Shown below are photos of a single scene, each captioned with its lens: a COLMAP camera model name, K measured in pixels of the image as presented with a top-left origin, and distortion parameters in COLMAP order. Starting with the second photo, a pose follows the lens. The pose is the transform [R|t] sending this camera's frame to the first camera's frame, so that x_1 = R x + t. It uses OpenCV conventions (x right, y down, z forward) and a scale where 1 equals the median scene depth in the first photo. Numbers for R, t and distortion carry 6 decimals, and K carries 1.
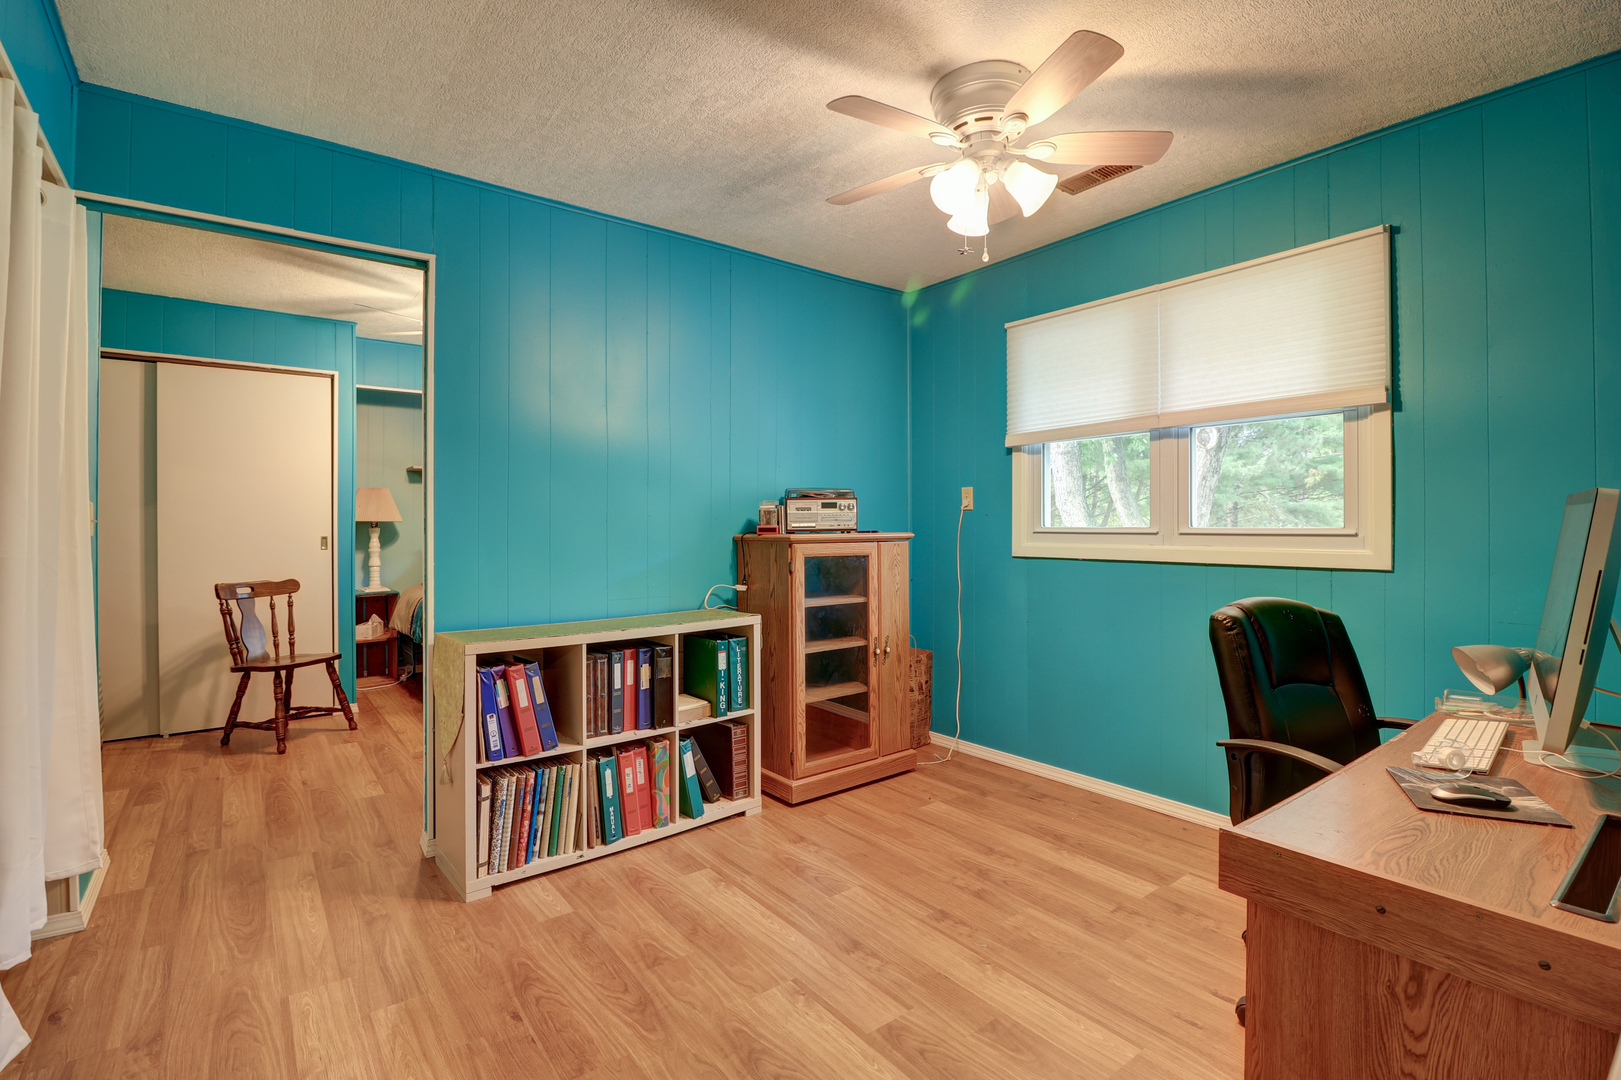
lens RADIAL K [[748.3, 0, 818.5], [0, 748.3, 537.8], [0, 0, 1]] dist [-0.011281, -0.001706]
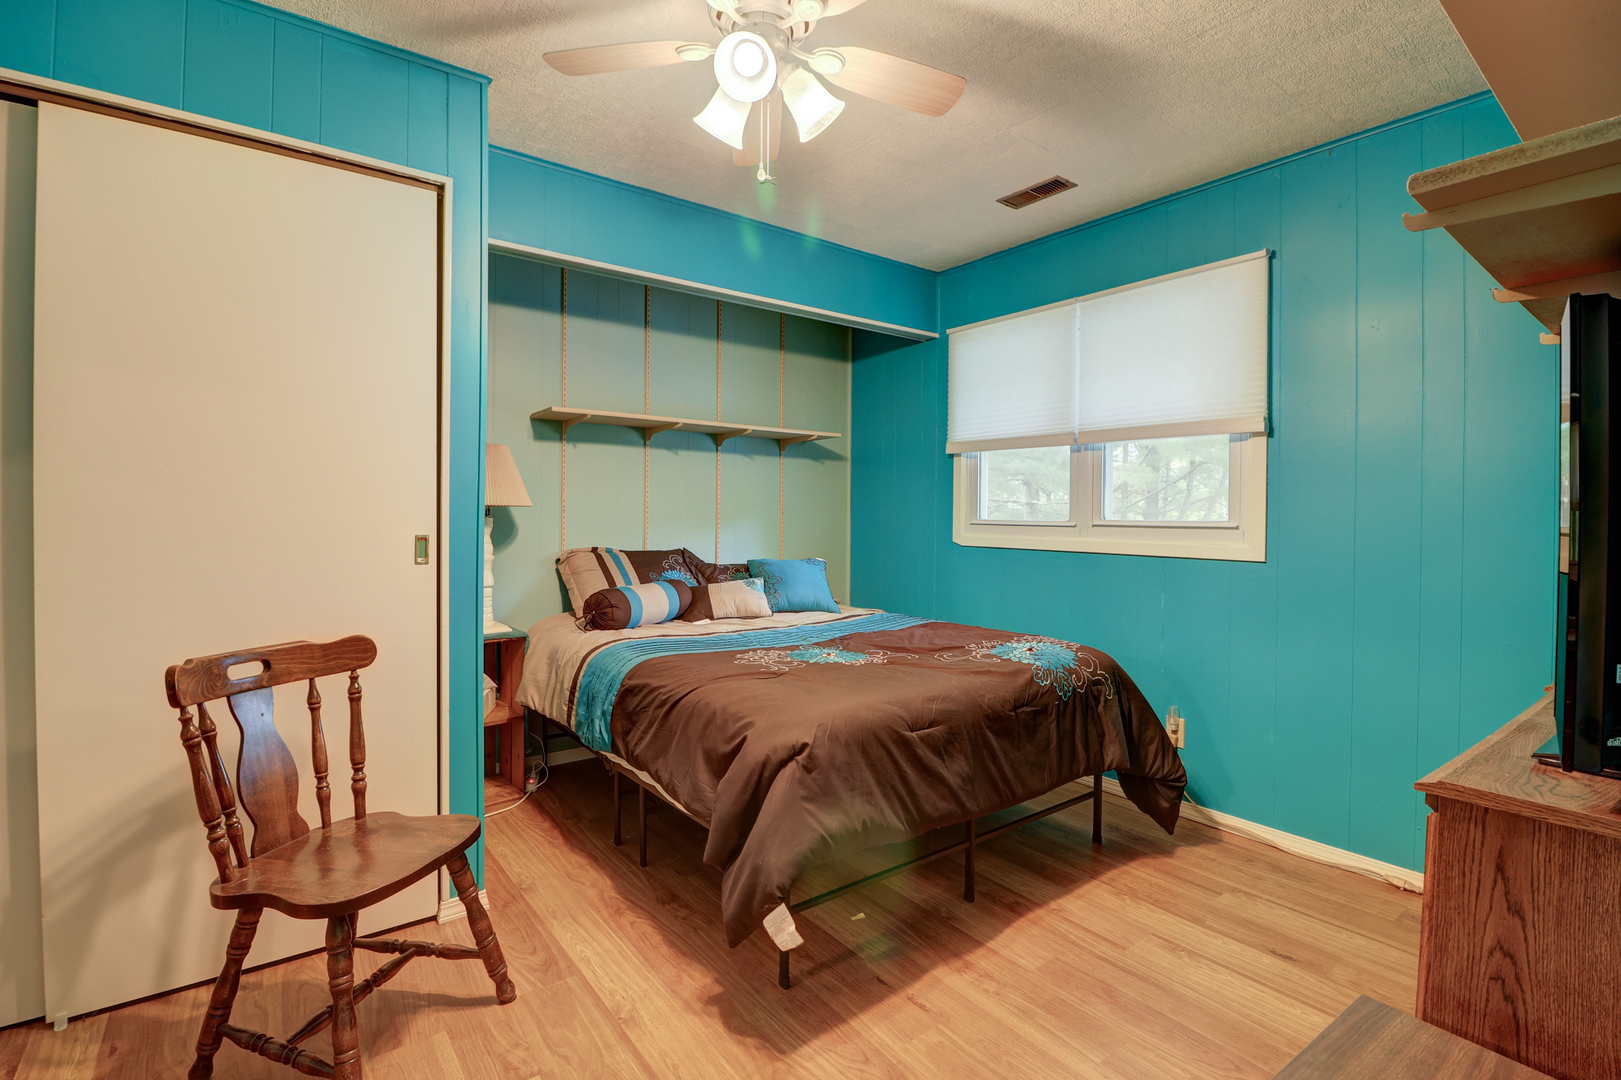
lens RADIAL K [[748.3, 0, 803.7], [0, 748.3, 530.8], [0, 0, 1]] dist [-0.011281, -0.001706]
pose [[0.999748, 0.003829, -0.022118, -0.450828], [-0.003841, 0.999993, -0.000488, -0.005452], [0.022116, 0.000573, 0.999755, 0.588565]]
